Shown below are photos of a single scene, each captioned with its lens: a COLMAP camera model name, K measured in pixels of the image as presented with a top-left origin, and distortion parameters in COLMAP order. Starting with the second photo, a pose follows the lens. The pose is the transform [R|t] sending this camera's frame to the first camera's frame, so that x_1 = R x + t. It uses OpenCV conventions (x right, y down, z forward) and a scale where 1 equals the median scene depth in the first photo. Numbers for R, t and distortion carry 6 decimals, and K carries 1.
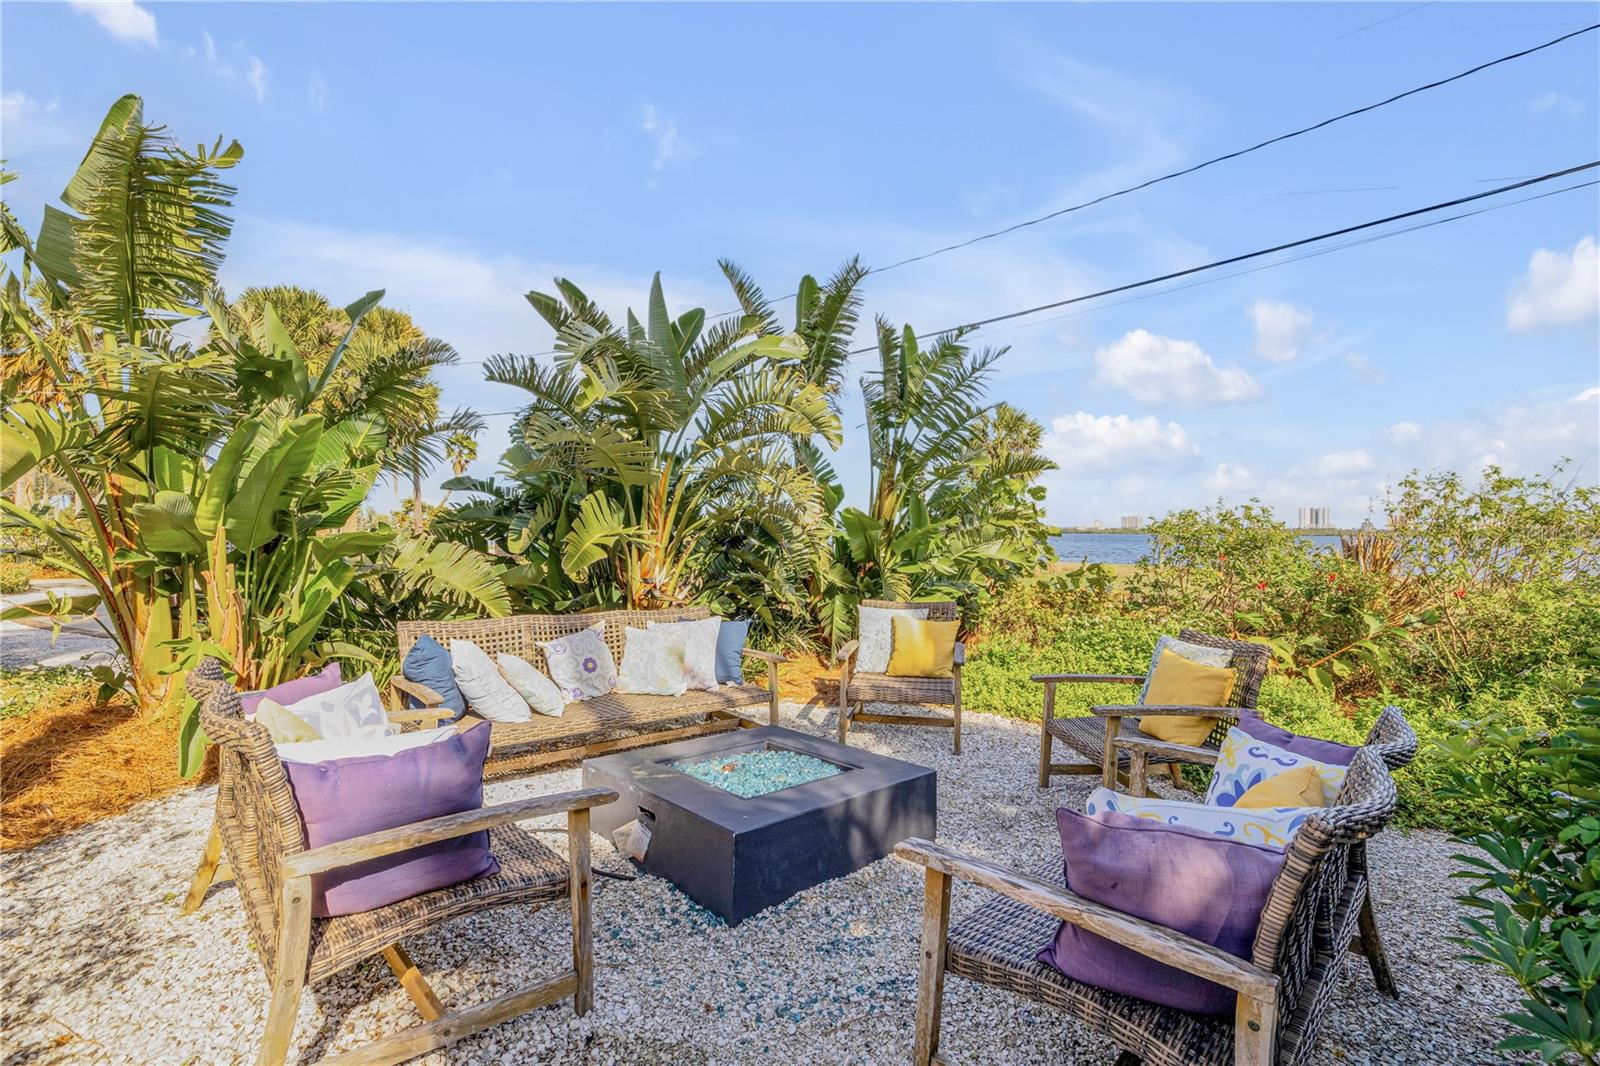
lens RADIAL K [[720.9, 0, 800.0], [0, 720.9, 533.0], [0, 0, 1]] dist [0.002044, -0.000792]
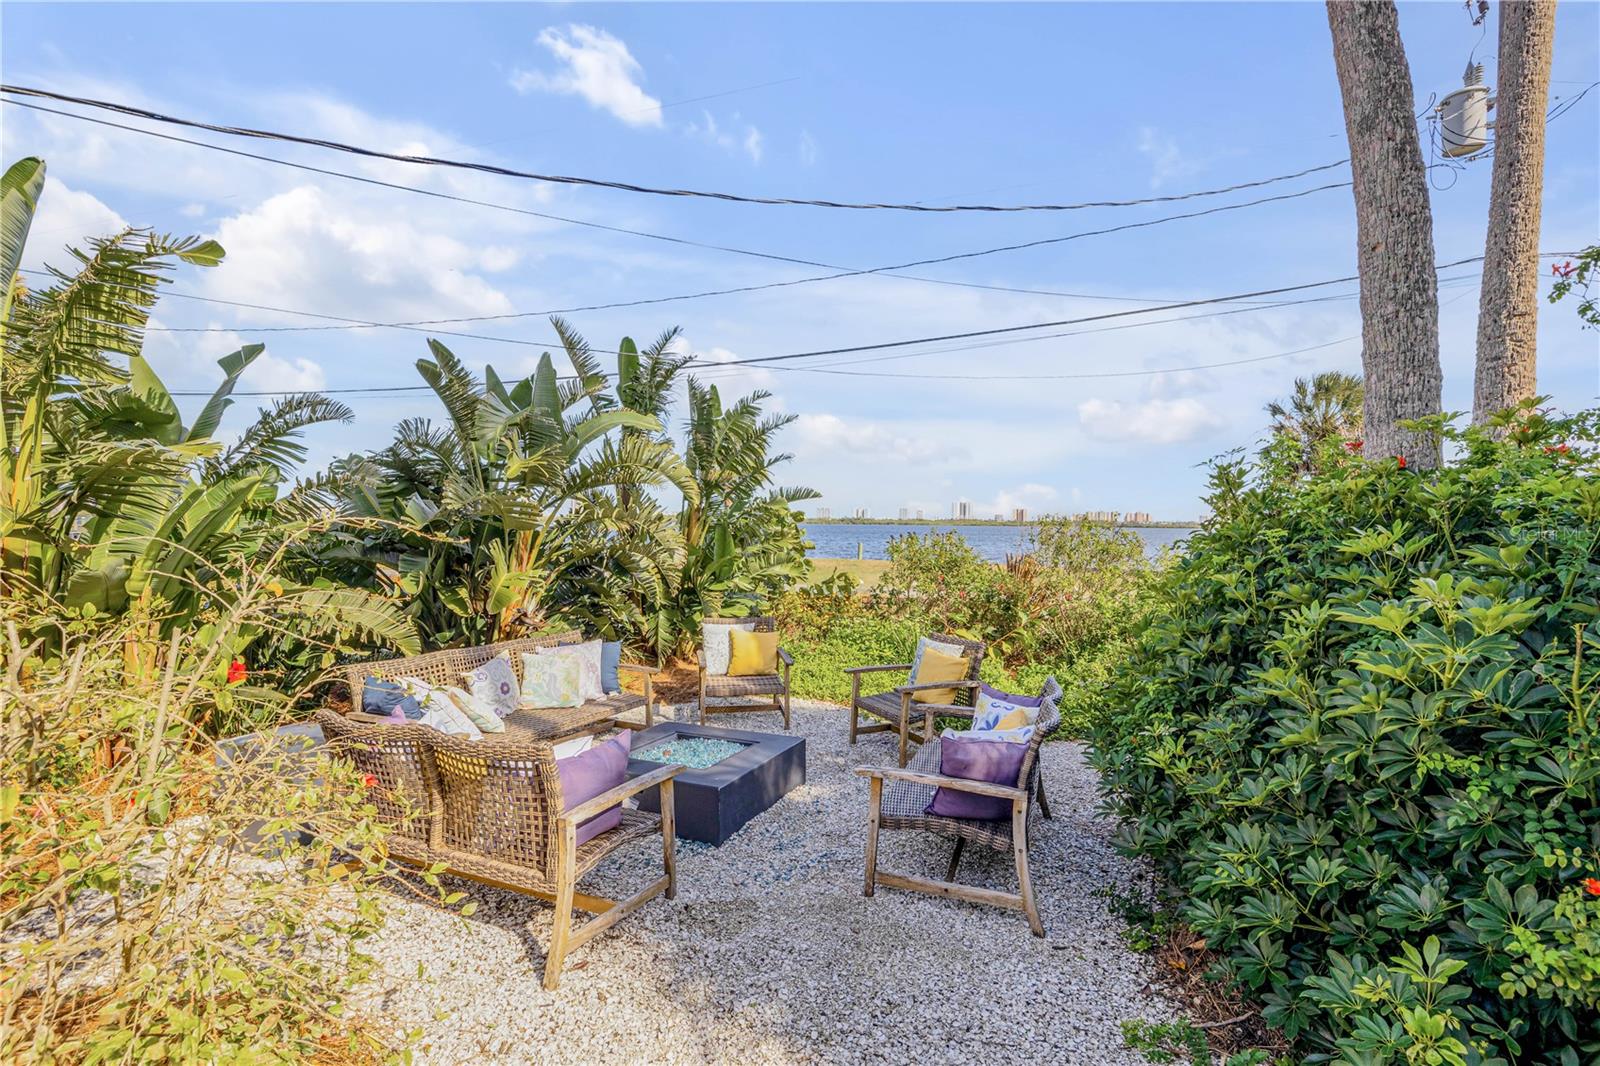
lens RADIAL K [[720.9, 0, 800.0], [0, 720.9, 533.0], [0, 0, 1]] dist [0.002044, -0.000792]
pose [[0.921977, -0.003569, 0.387228, -0.287454], [-0.002346, 0.999888, 0.014803, -0.089152], [-0.387237, -0.014557, 0.921865, -0.276744]]
